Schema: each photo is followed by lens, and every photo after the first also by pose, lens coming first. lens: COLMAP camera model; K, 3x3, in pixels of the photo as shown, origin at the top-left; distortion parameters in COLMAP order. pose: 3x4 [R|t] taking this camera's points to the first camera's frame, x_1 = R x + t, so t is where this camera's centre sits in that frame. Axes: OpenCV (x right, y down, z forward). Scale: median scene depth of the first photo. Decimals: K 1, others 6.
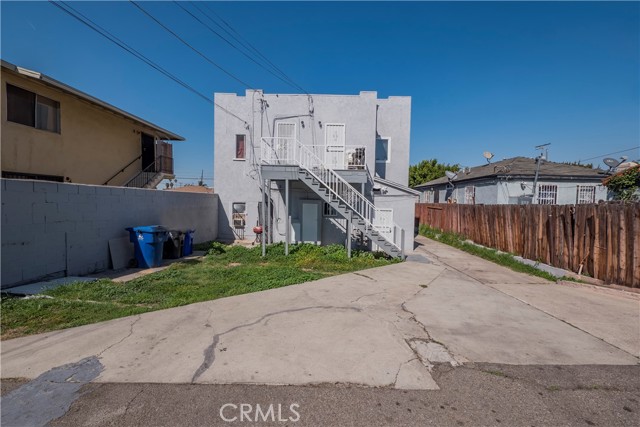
lens RADIAL K [[252.1, 0, 324.3], [0, 252.1, 213.1], [0, 0, 1]] dist [-0.002086, -0.000021]
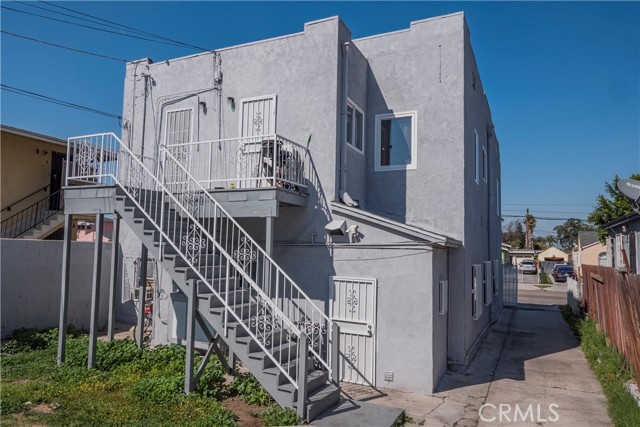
lens RADIAL K [[443.3, 0, 318.2], [0, 443.3, 216.0], [0, 0, 1]] dist [0.005074, -0.007062]
pose [[0.902598, -0.029113, -0.429499, 0.496277], [-0.029414, 0.991208, -0.129001, -0.021677], [0.429479, 0.129069, 0.893806, 0.311072]]
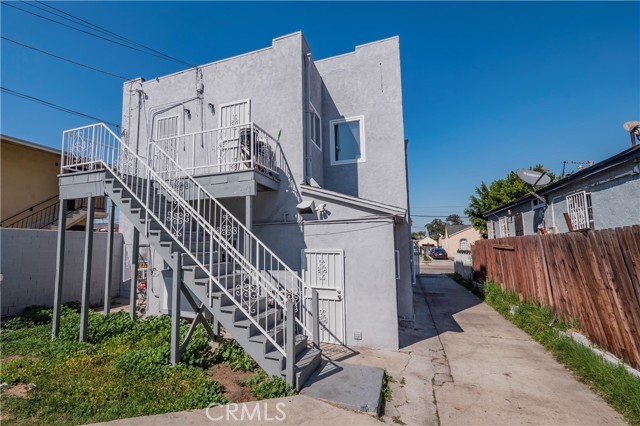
lens RADIAL K [[294.0, 0, 288.7], [0, 294.0, 213.7], [0, 0, 1]] dist [-0.005321, 0.000008]
pose [[0.926024, -0.063222, -0.372133, 0.384107], [0.003651, 0.987328, -0.158651, 0.003790], [0.377448, 0.145556, 0.914520, 0.459874]]
